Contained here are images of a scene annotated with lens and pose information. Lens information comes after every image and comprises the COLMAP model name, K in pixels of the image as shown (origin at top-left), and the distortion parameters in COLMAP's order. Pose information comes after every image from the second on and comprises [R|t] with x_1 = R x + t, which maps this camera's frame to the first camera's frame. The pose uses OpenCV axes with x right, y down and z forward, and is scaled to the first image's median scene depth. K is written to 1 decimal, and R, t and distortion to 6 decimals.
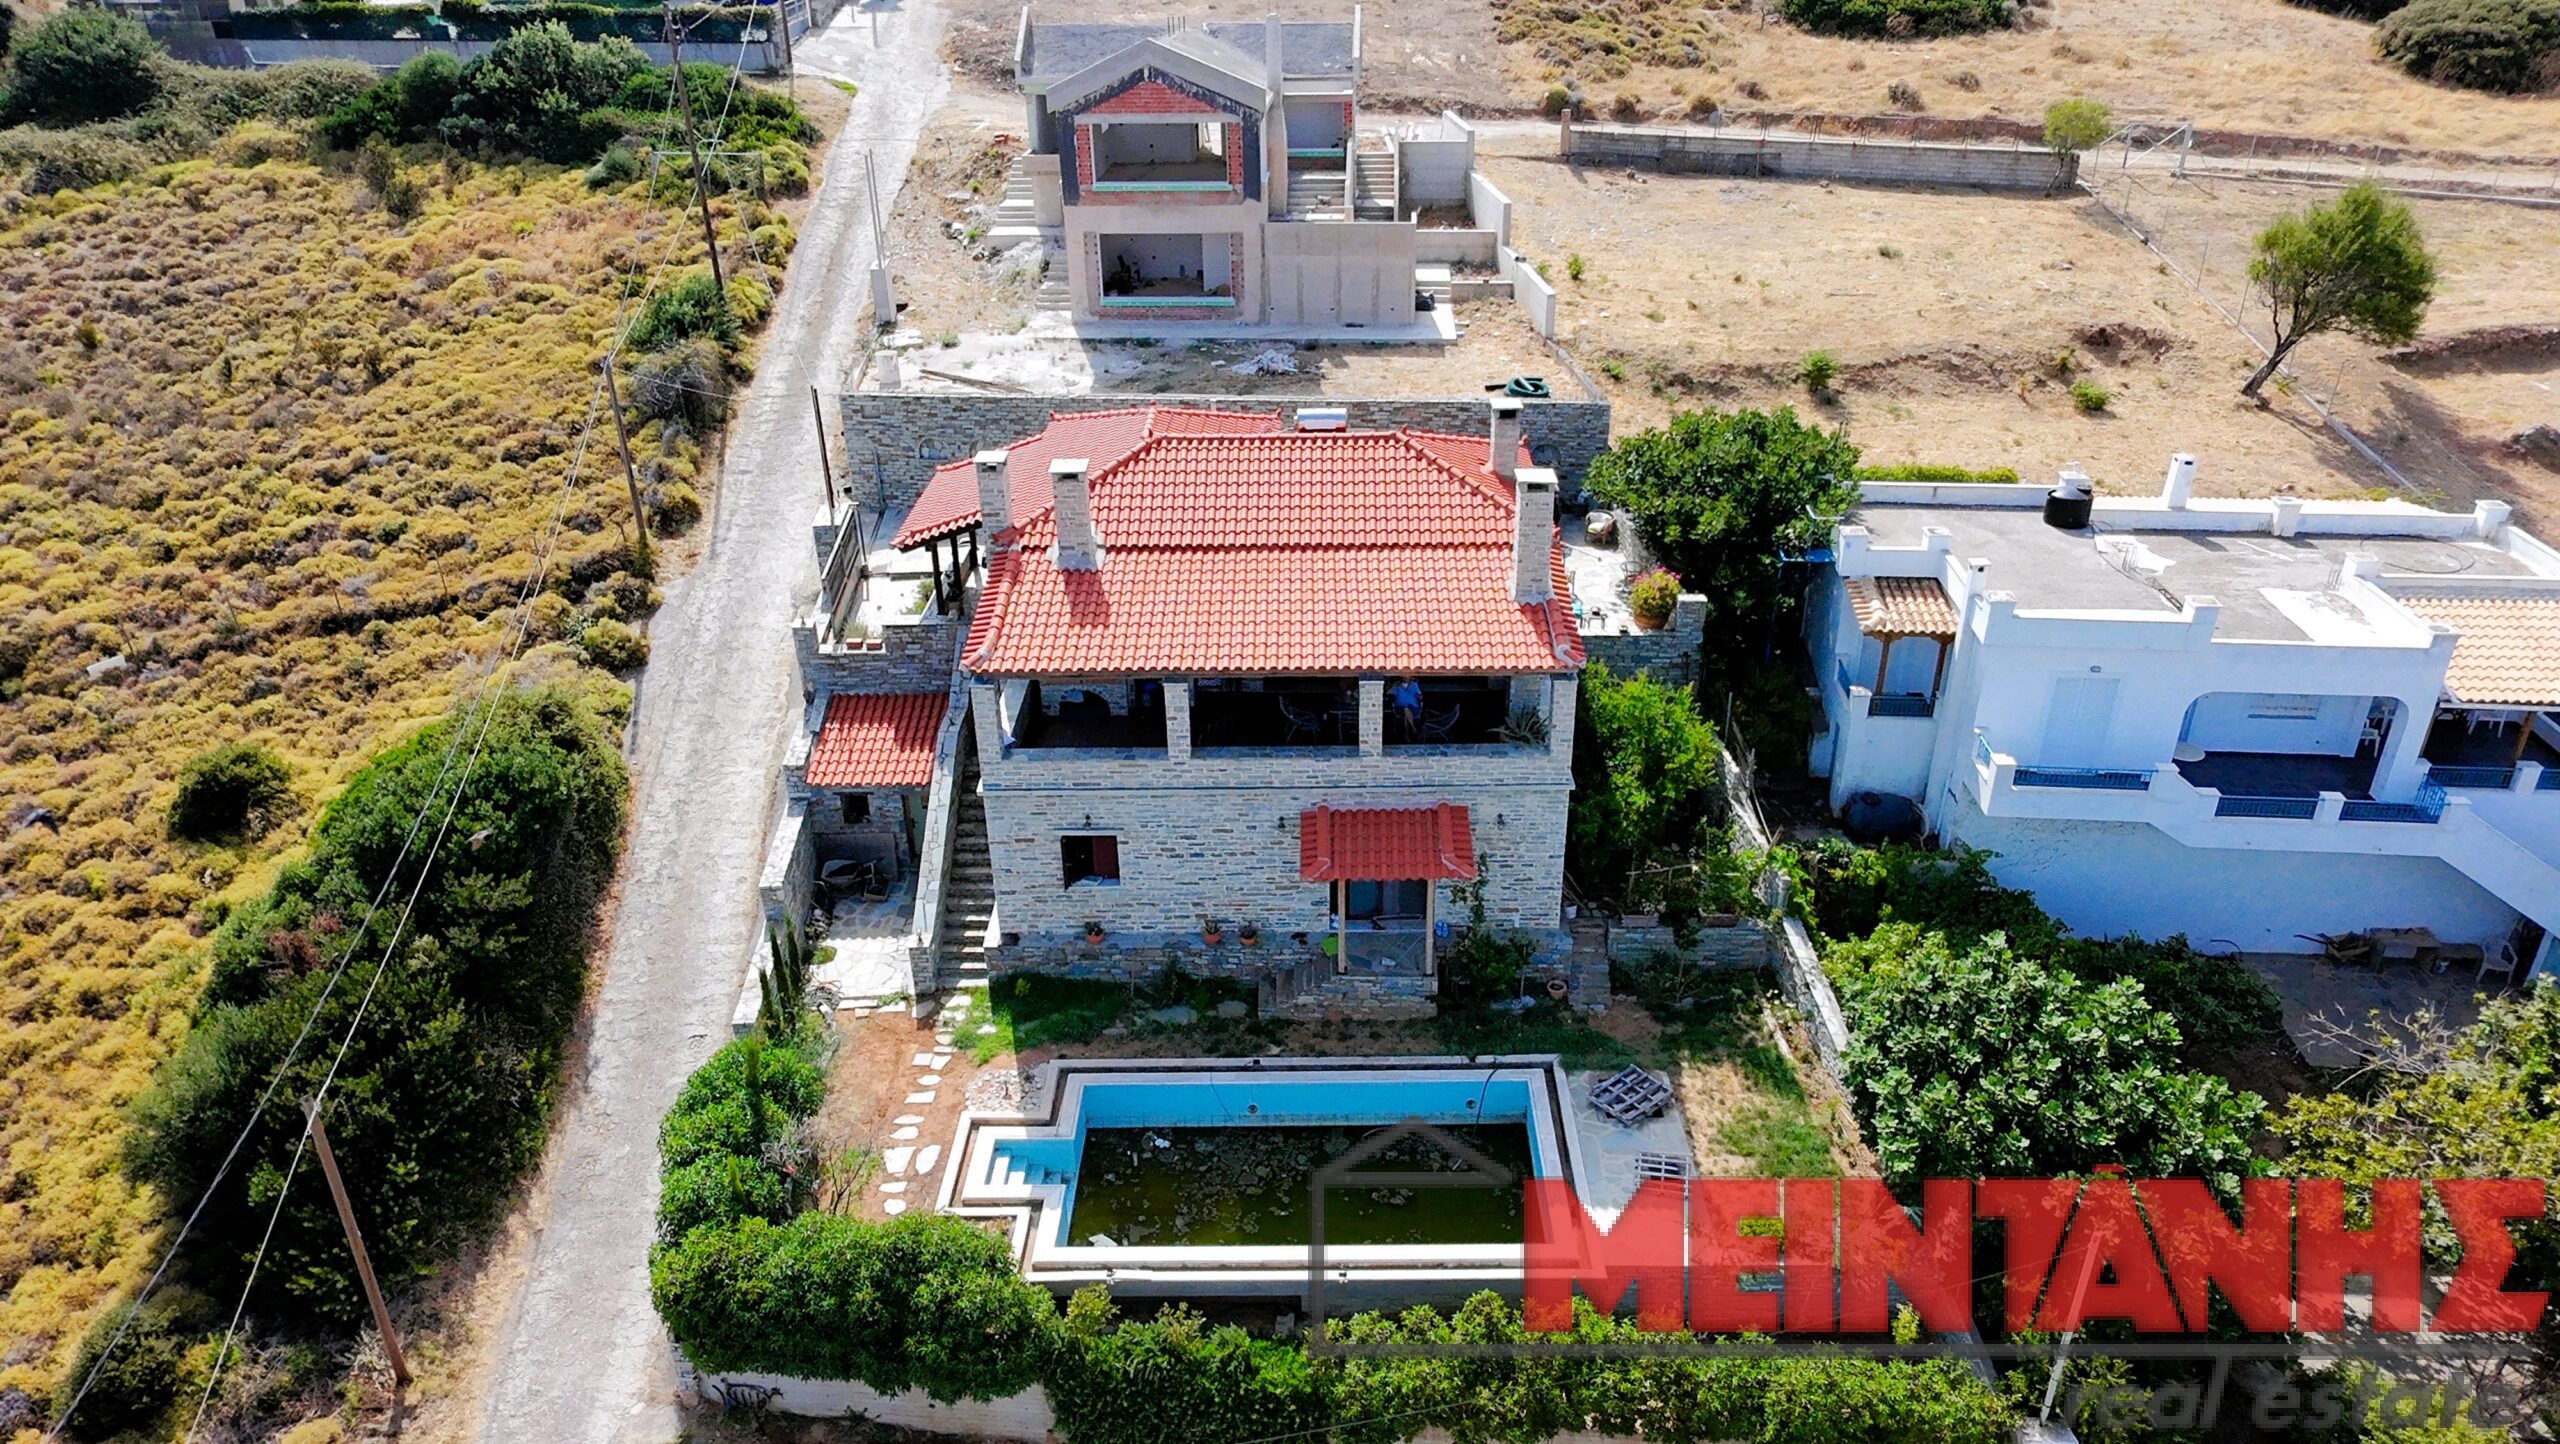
lens RADIAL K [[1637.0, 0, 1295.9], [0, 1637.0, 723.9], [0, 0, 1]] dist [0.006898, -0.003293]
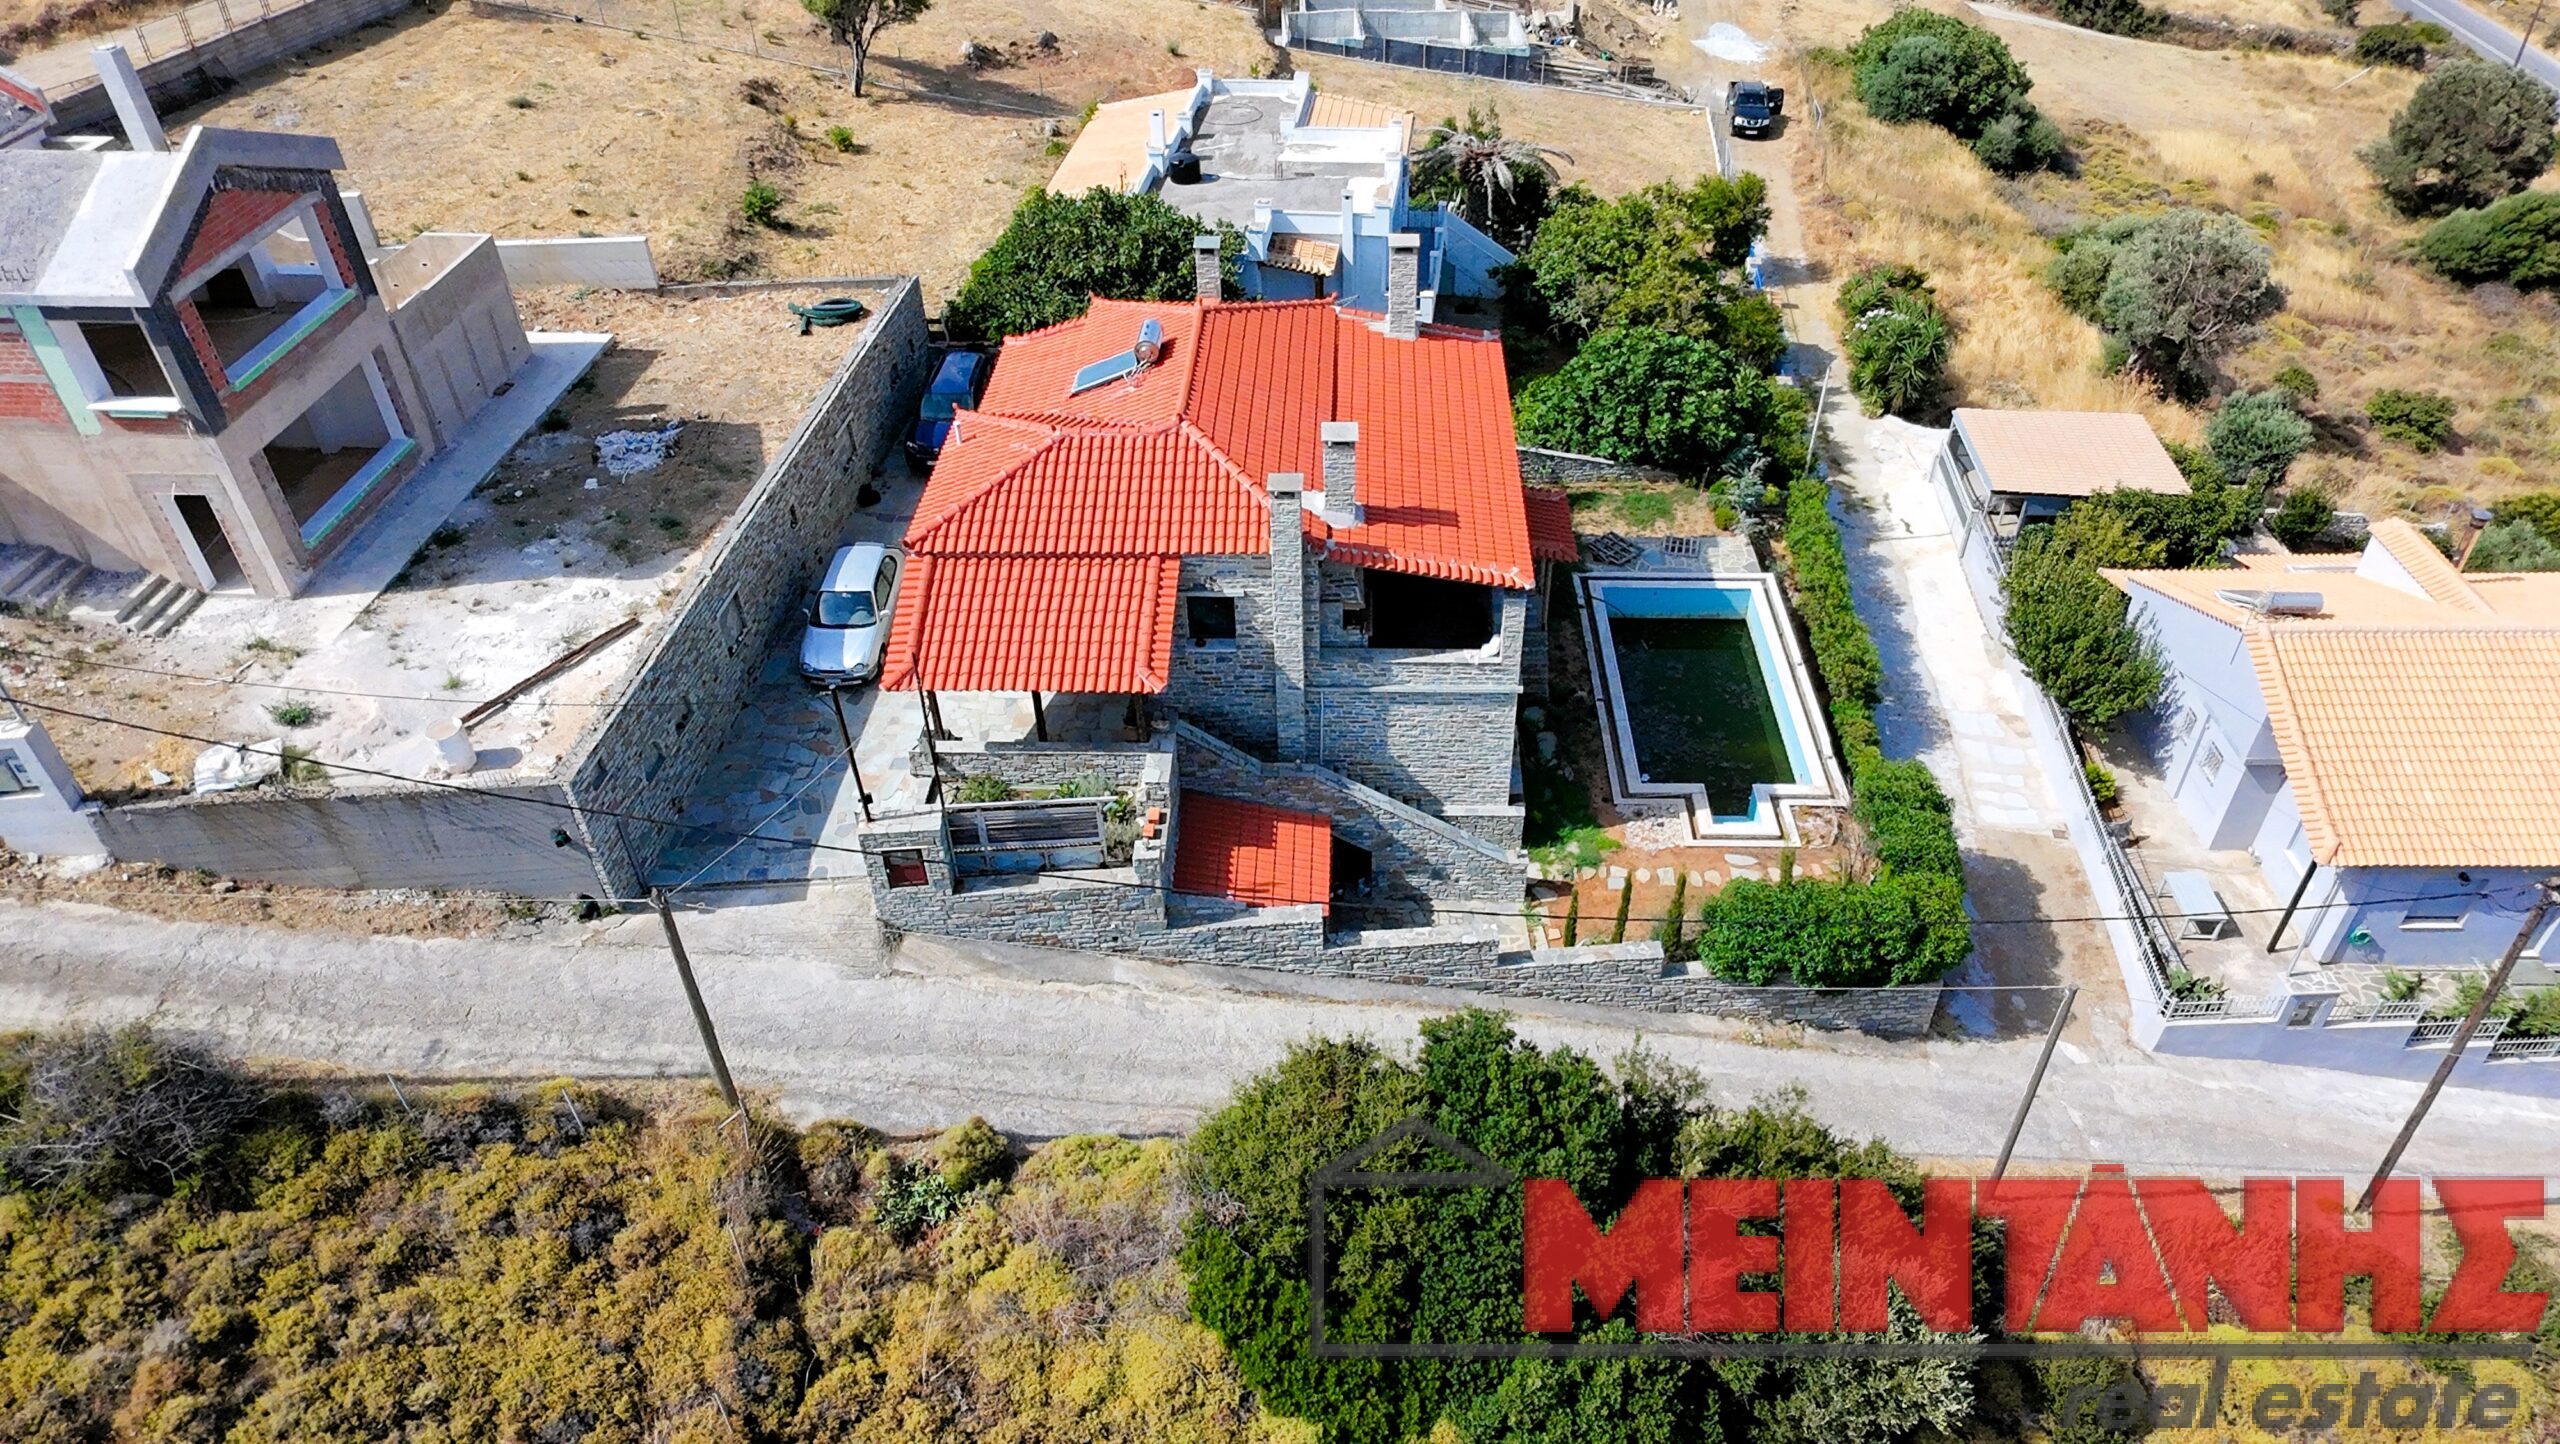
lens RADIAL K [[1637.0, 0, 1286.3], [0, 1637.0, 728.9], [0, 0, 1]] dist [0.006898, -0.003293]
pose [[0.028590, -0.626313, 0.779047, -0.943105], [0.471320, 0.695737, 0.542040, -0.541039], [-0.881499, 0.351683, 0.315085, 0.699904]]
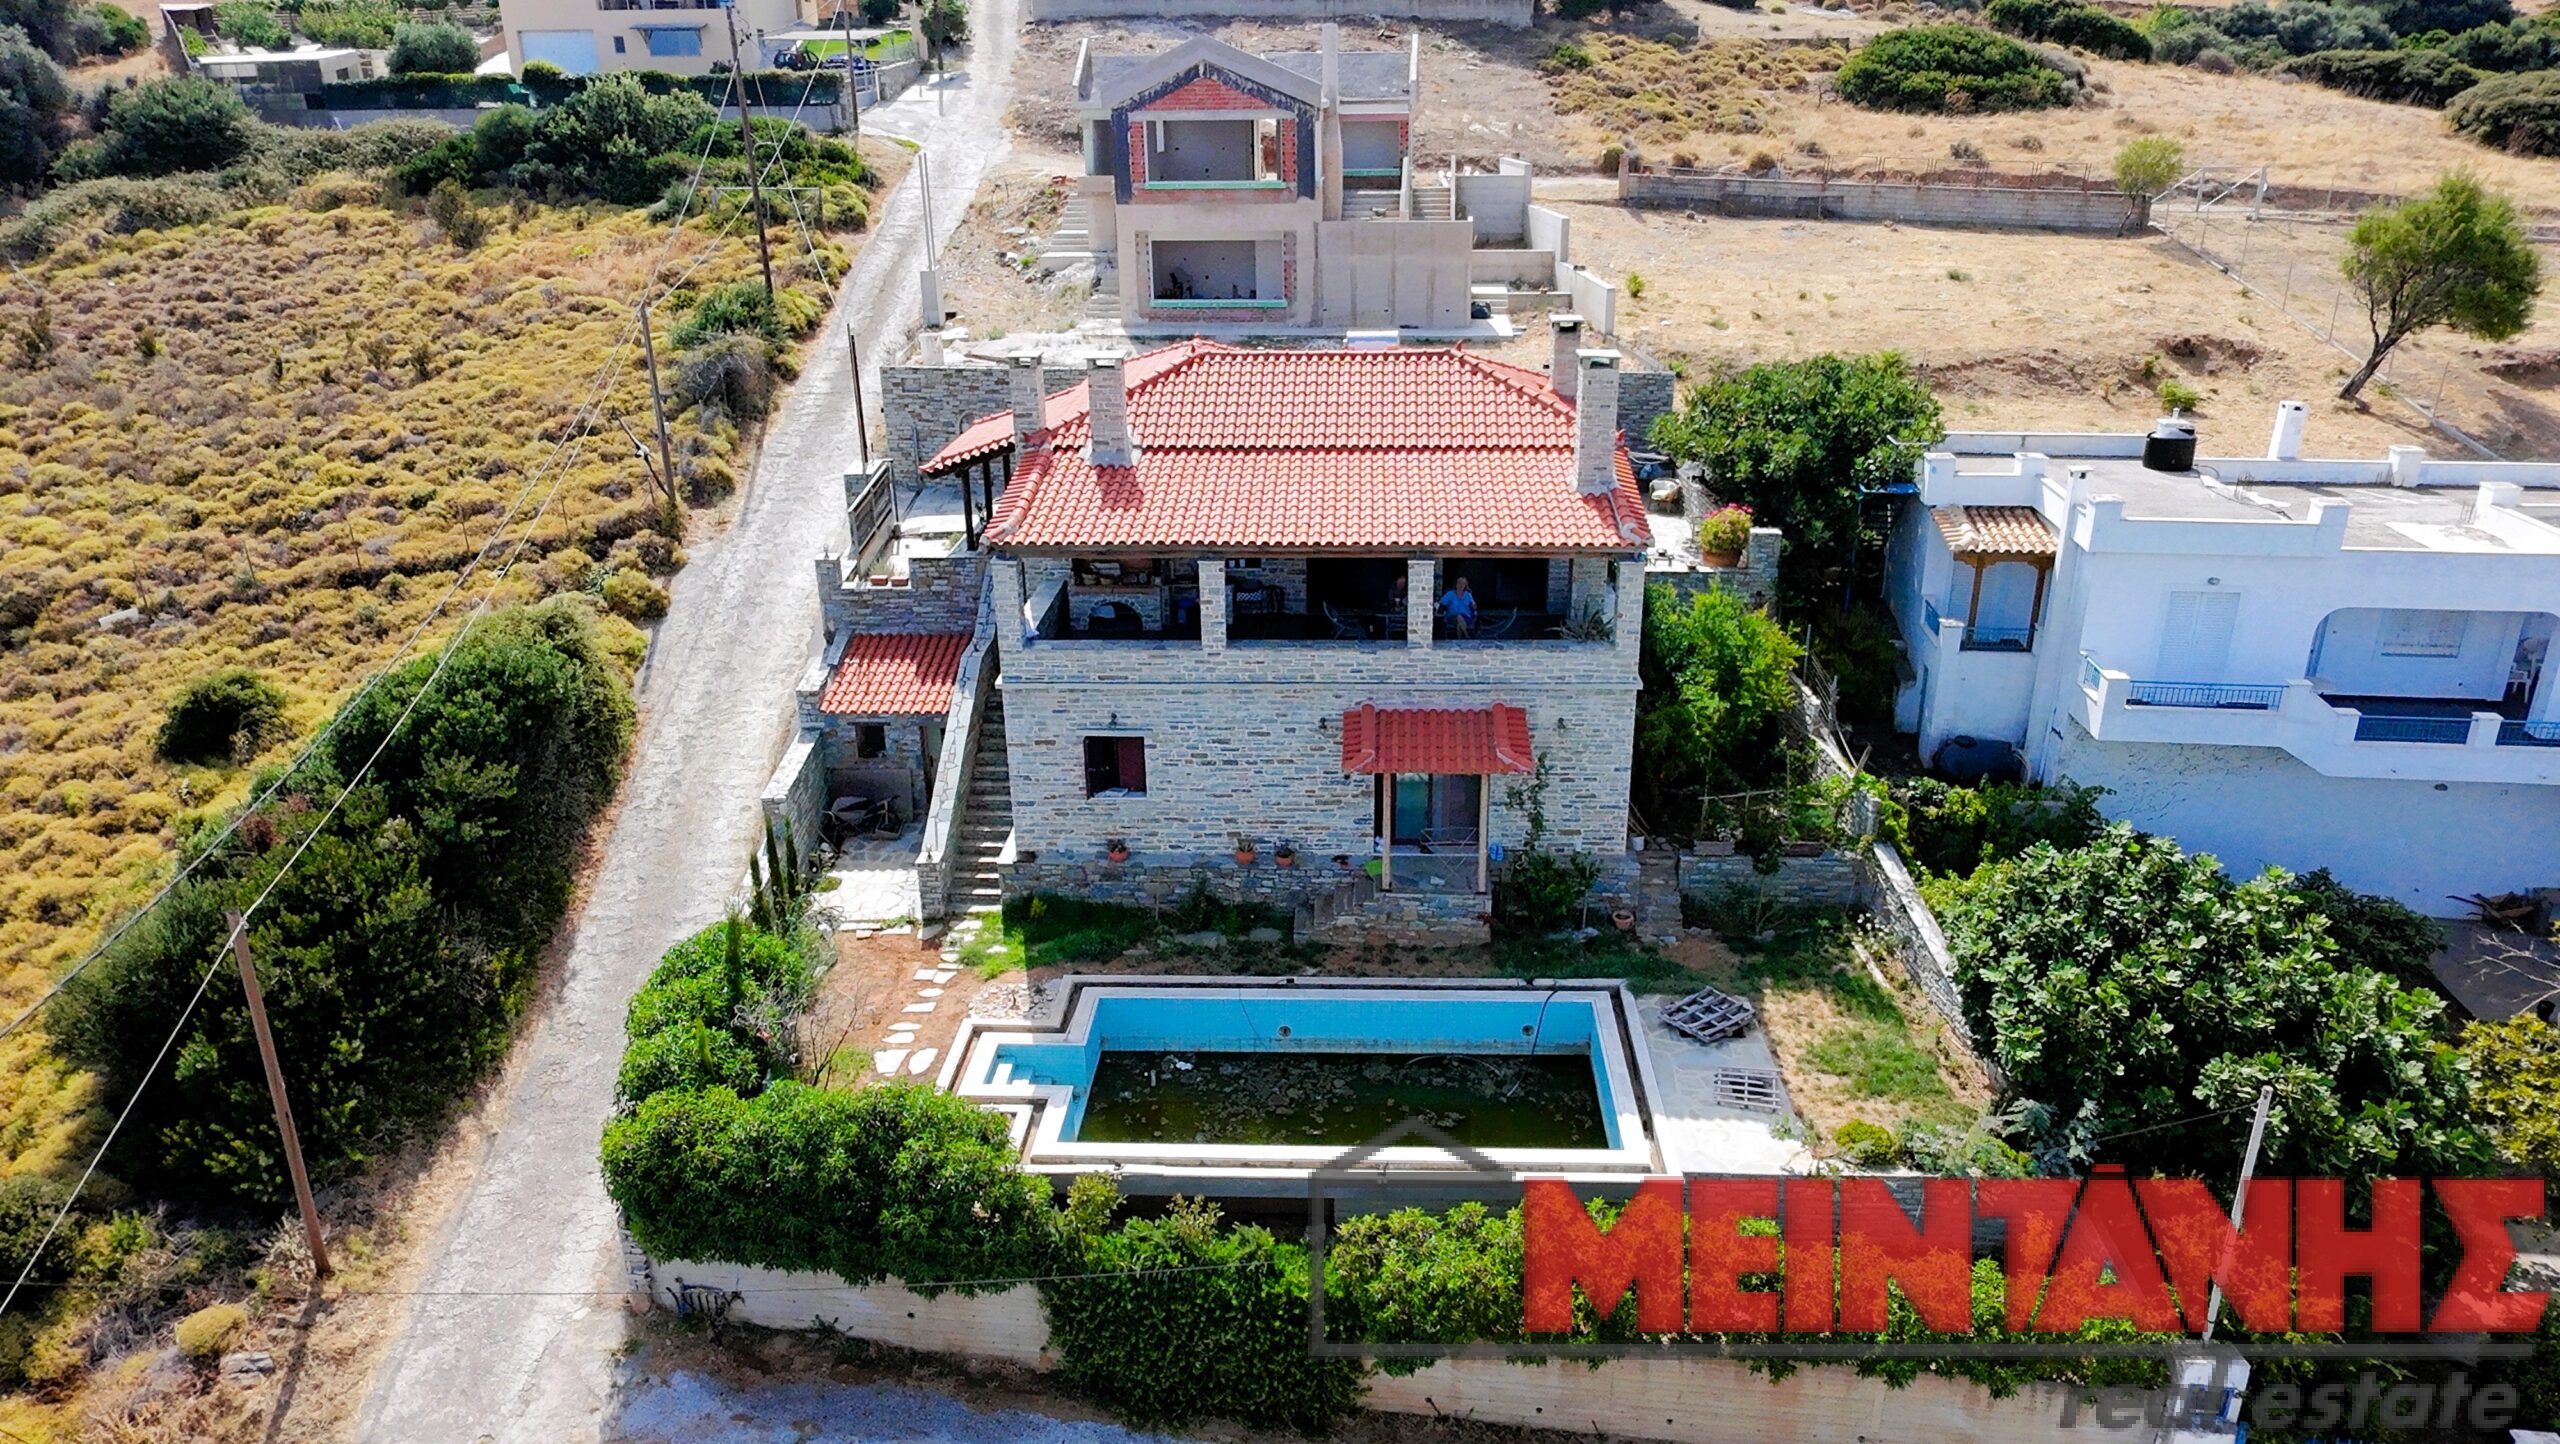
lens RADIAL K [[1637.0, 0, 1295.7], [0, 1637.0, 725.7], [0, 0, 1]] dist [0.006898, -0.003293]
pose [[0.999347, 0.014124, -0.033246, 0.006172], [-0.017583, 0.994194, -0.106157, 0.140081], [0.031554, 0.106673, 0.993793, 0.073808]]
